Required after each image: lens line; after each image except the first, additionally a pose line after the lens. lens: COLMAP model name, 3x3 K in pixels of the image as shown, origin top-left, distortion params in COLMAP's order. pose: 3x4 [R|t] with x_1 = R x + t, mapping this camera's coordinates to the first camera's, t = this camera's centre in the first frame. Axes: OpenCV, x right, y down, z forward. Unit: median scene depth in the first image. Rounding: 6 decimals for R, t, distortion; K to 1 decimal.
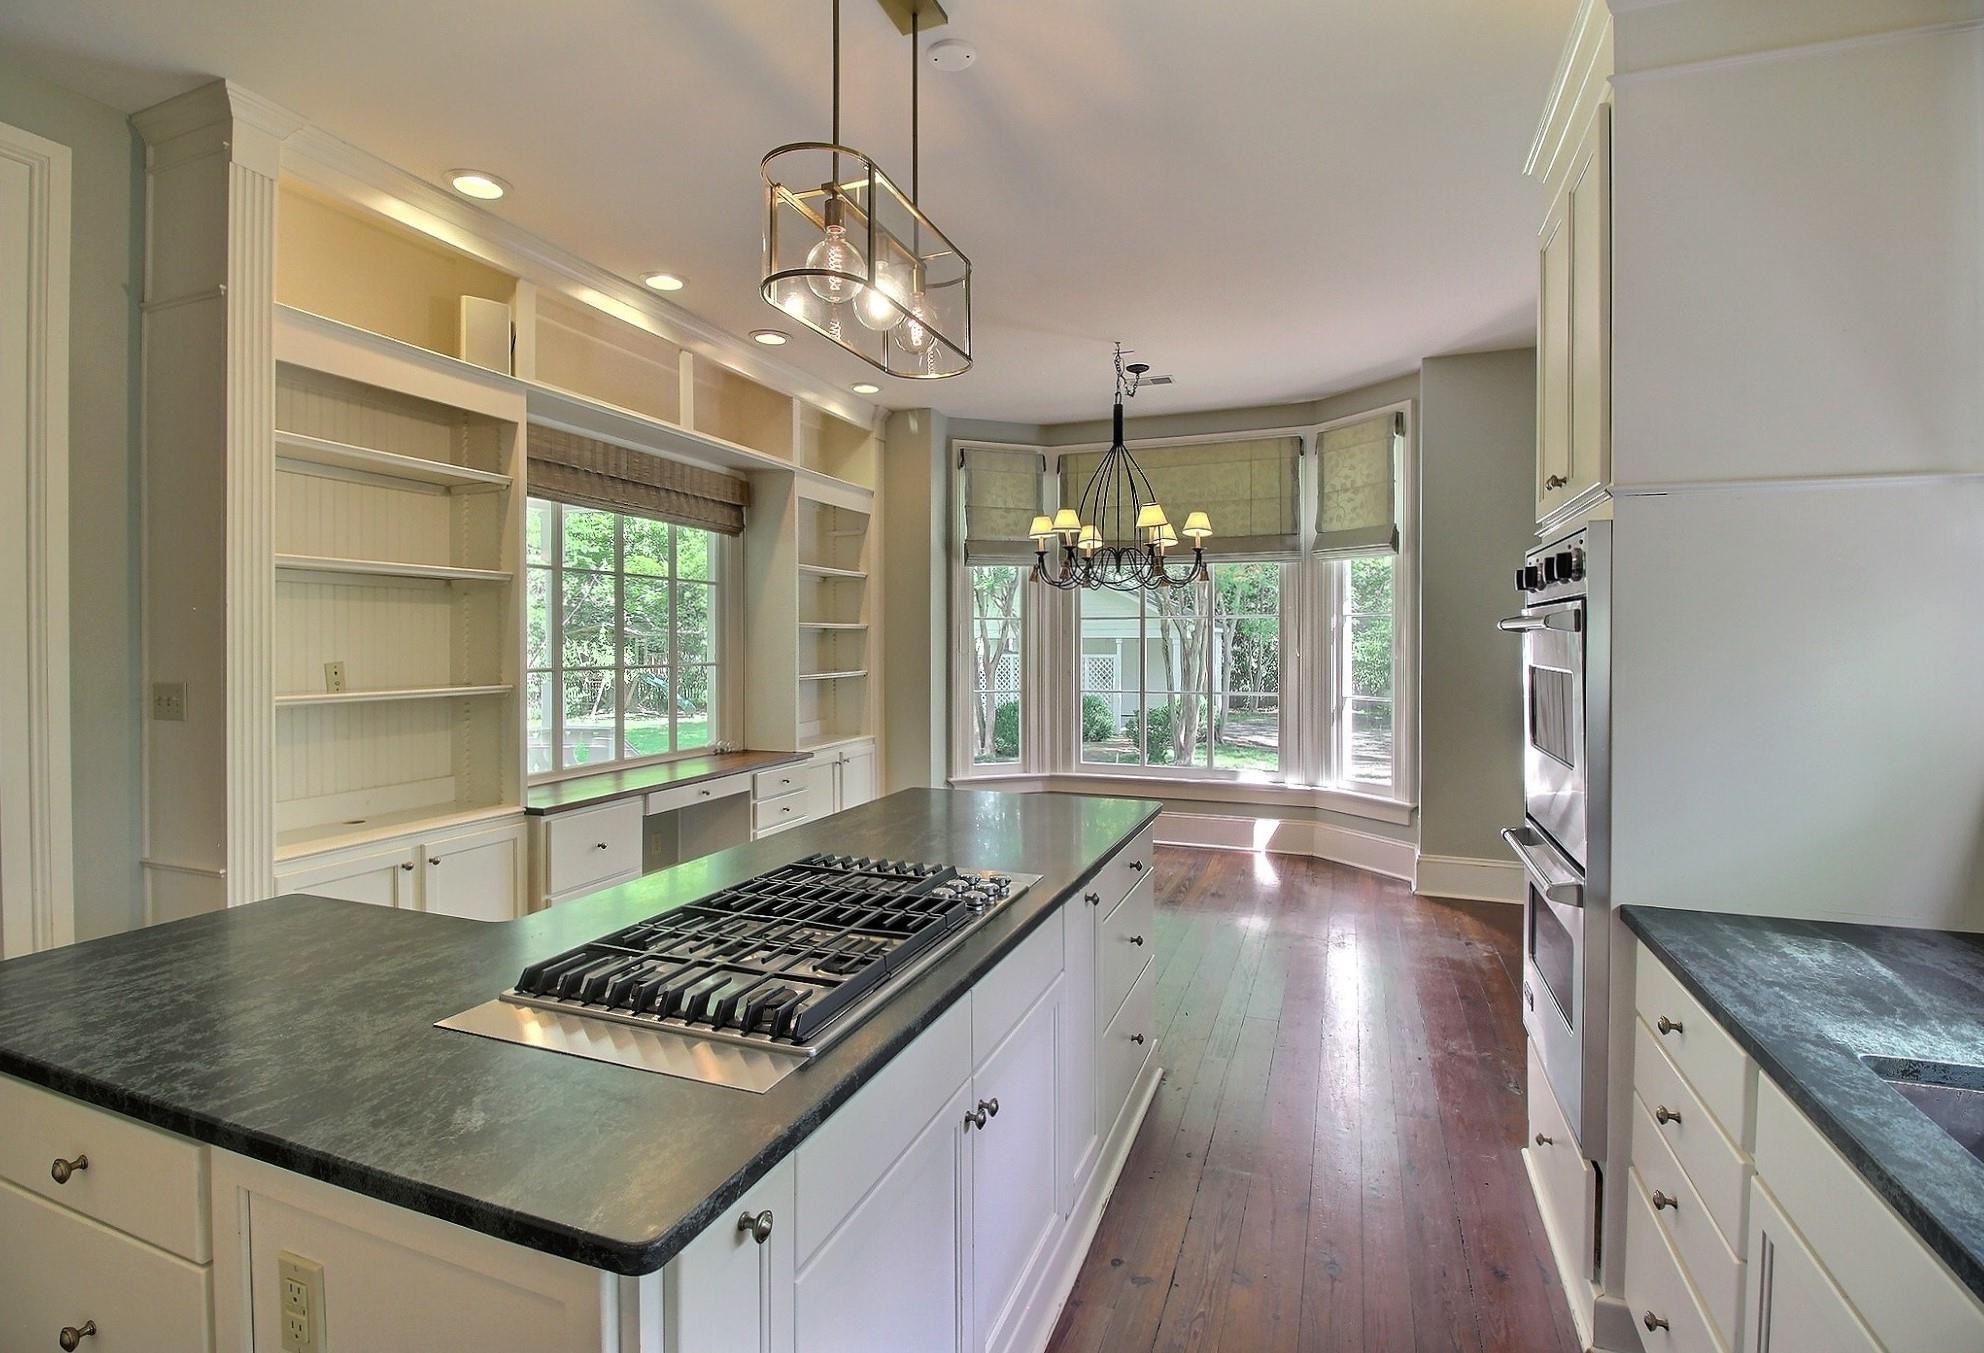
lens RADIAL K [[949.9, 0, 953.8], [0, 949.9, 648.9], [0, 0, 1]] dist [-0.019201, -0.000477]
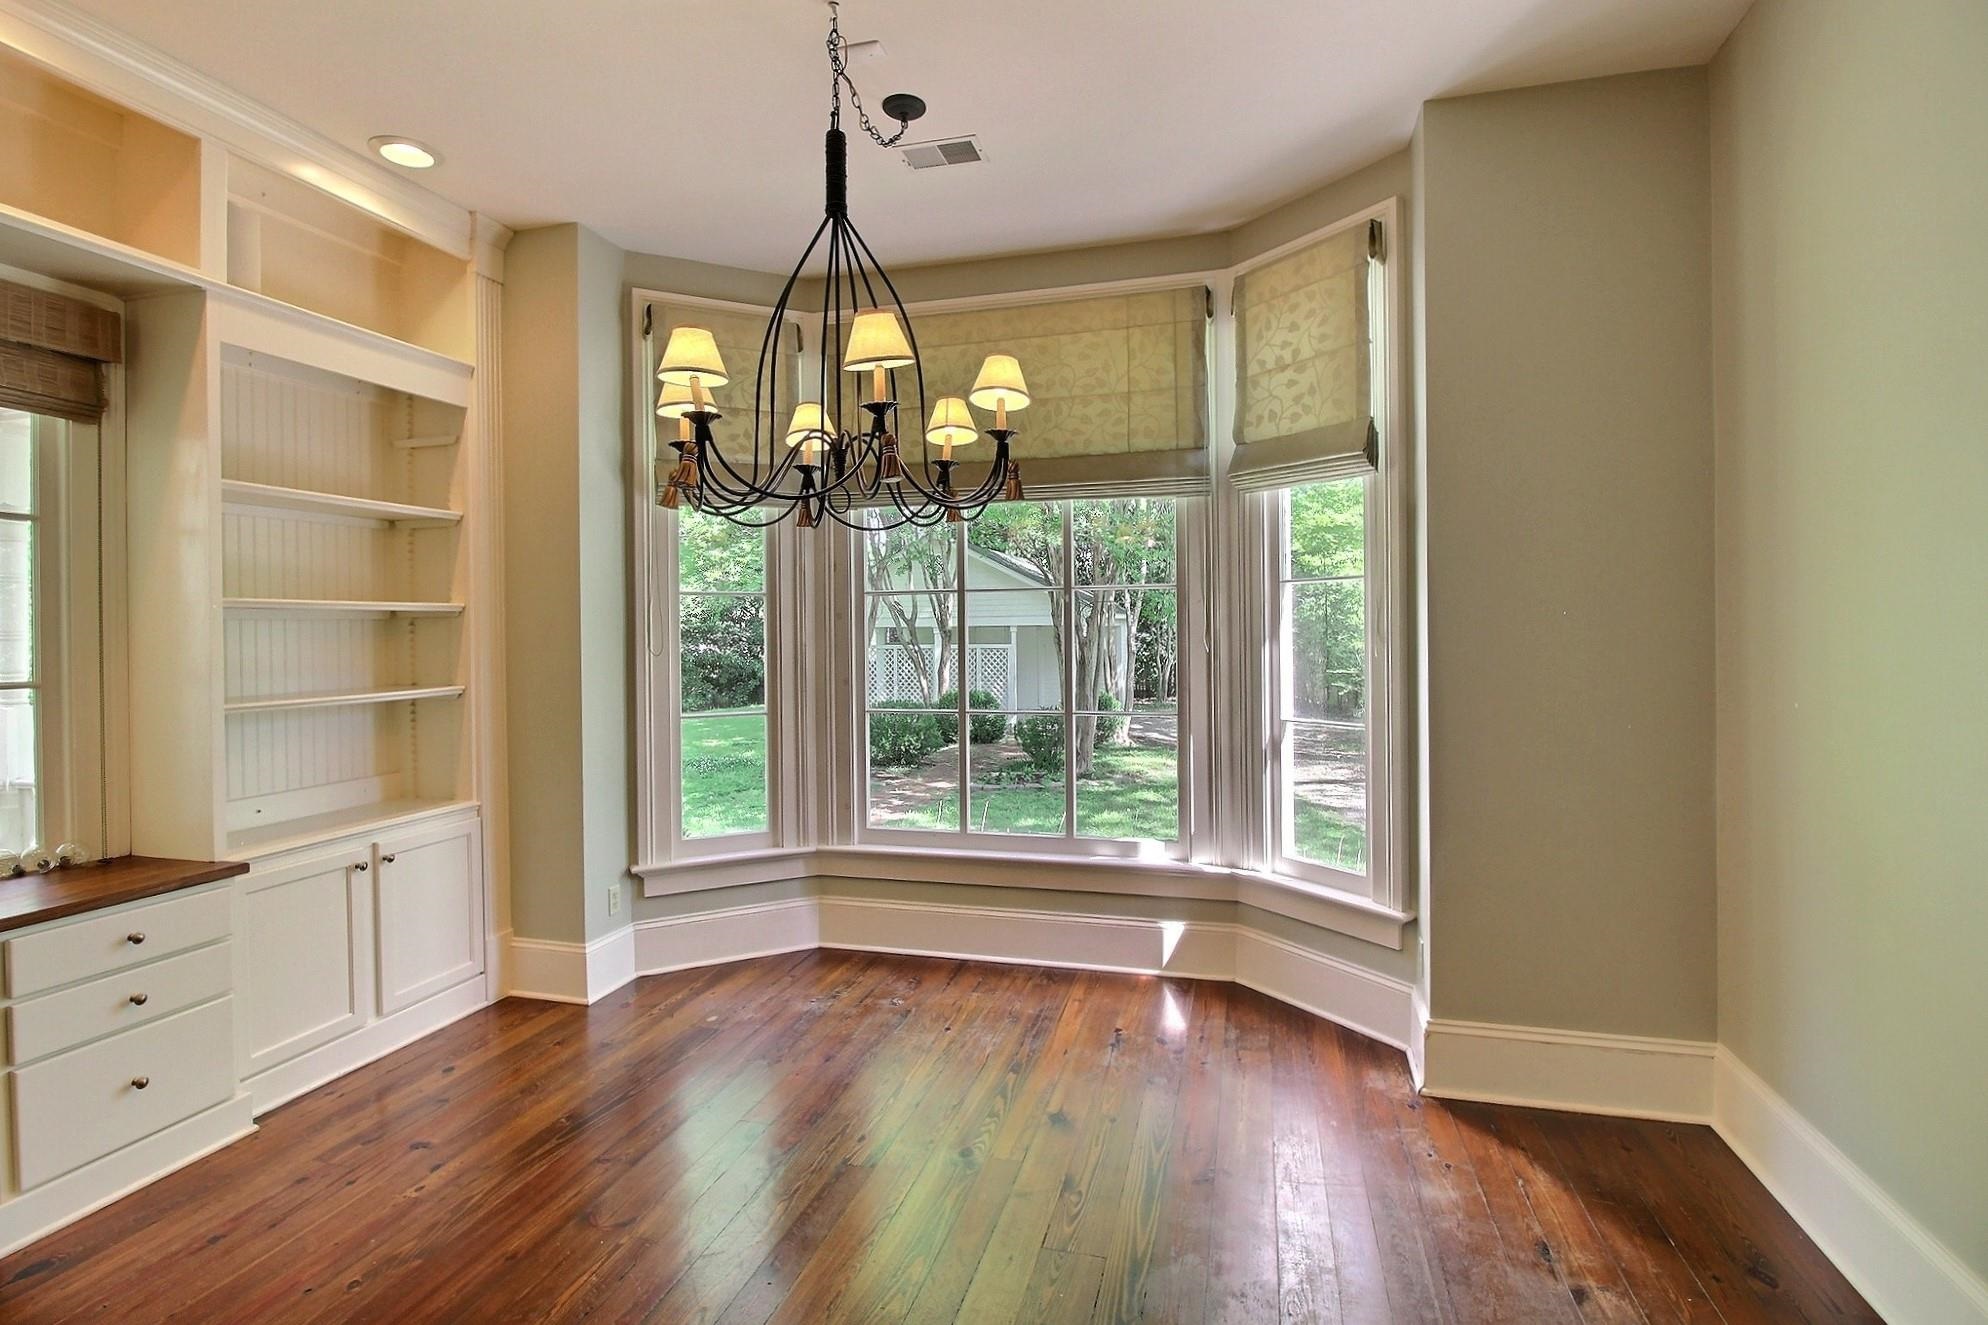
lens RADIAL K [[953.4, 0, 989.2], [0, 953.4, 625.9], [0, 0, 1]] dist [-0.017369, -0.003295]
pose [[0.993047, -0.007990, 0.117447, 0.158744], [0.009365, 0.999894, -0.011155, -0.003770], [-0.117345, 0.012177, 0.993017, 0.427001]]
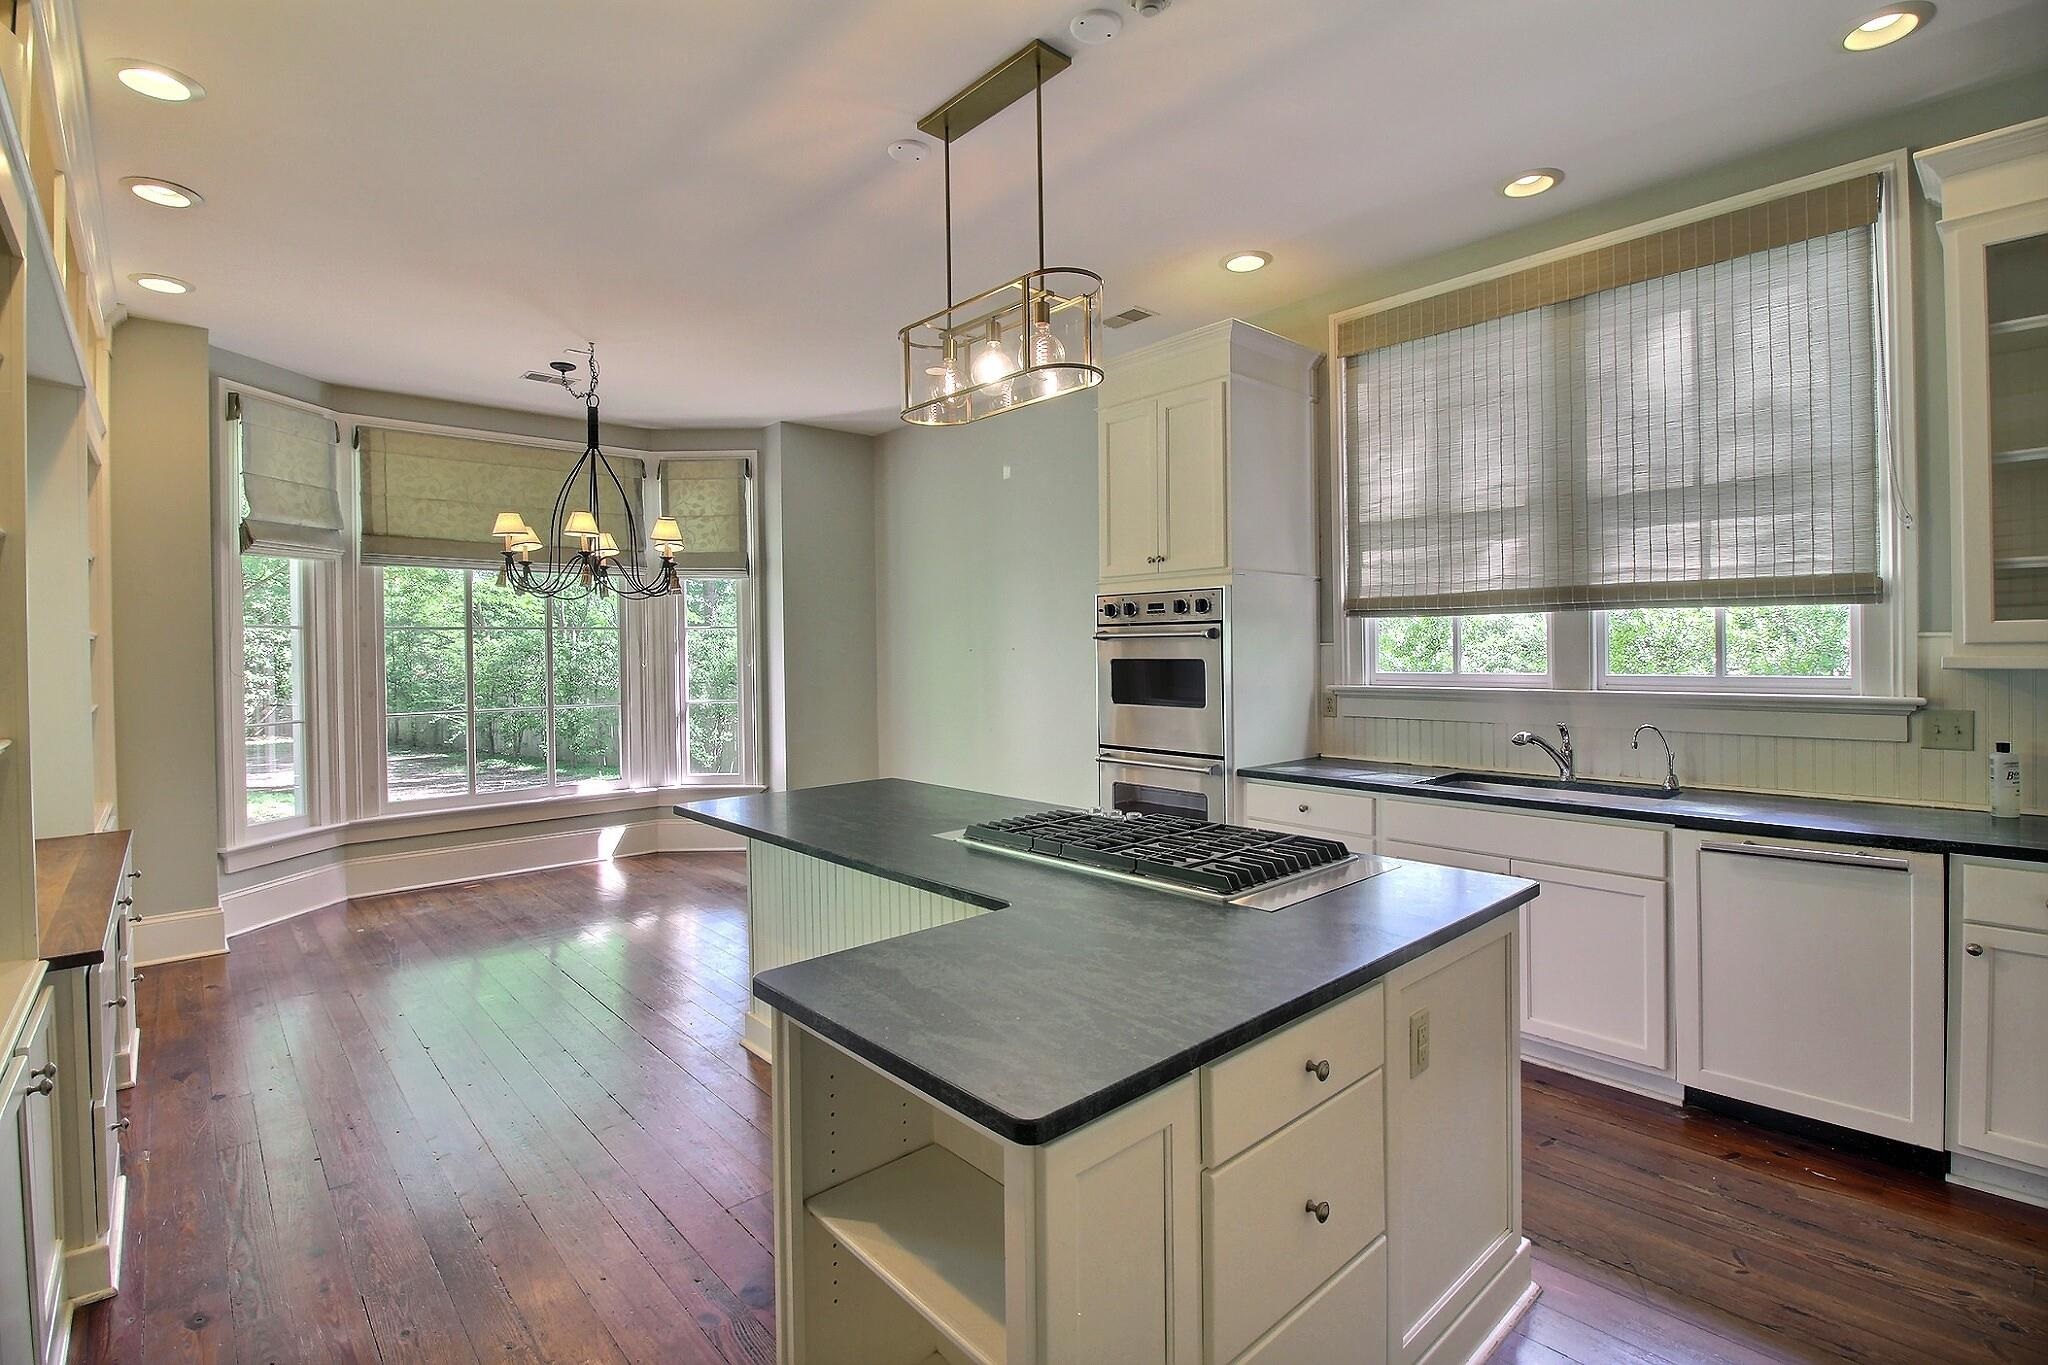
lens RADIAL K [[953.8, 0, 1040.6], [0, 953.8, 653.3], [0, 0, 1]] dist [-0.009398, -0.003119]
pose [[0.419404, -0.009965, 0.907745, -0.424867], [0.021818, 0.999762, 0.000895, 0.001617], [-0.907537, 0.019430, 0.419522, 0.151879]]
